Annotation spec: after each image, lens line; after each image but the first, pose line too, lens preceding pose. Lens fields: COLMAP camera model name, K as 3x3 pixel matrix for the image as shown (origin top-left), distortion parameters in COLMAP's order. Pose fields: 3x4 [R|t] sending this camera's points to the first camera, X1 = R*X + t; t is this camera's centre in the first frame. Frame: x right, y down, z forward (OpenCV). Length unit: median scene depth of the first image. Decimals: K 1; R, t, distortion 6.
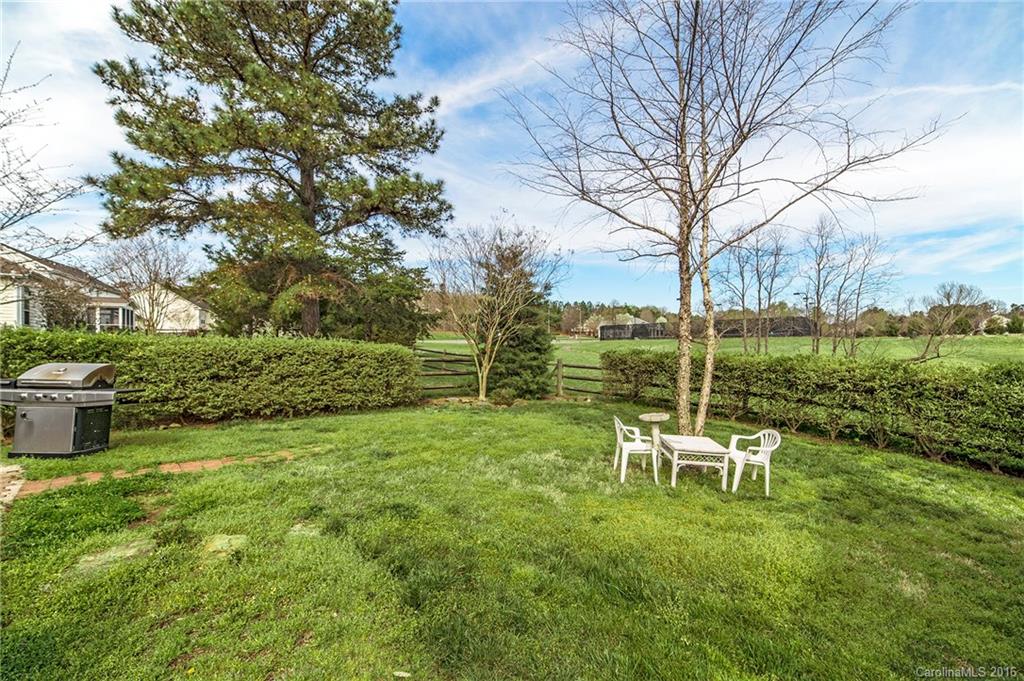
lens RADIAL K [[405.2, 0, 510.6], [0, 405.2, 339.6], [0, 0, 1]] dist [0.001912, 0.000063]
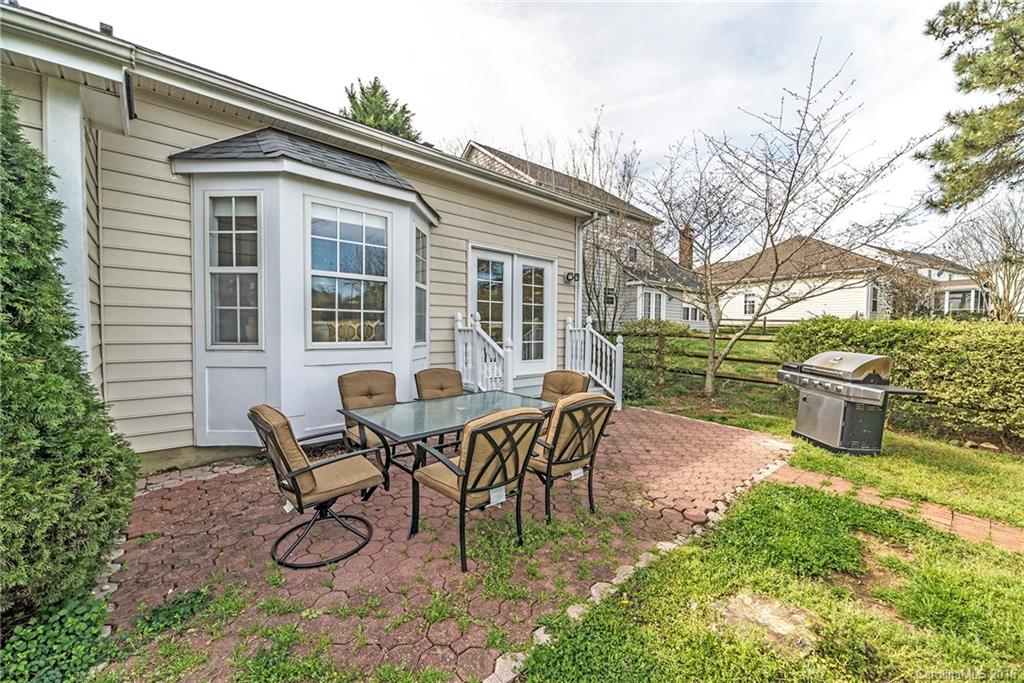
lens RADIAL K [[405.2, 0, 510.6], [0, 405.2, 340.6], [0, 0, 1]] dist [0.001912, 0.000063]
pose [[-0.044762, 0.040735, -0.998167, -0.082992], [-0.002333, 0.999161, 0.040881, -0.005781], [0.998995, 0.004158, -0.044630, 0.207230]]
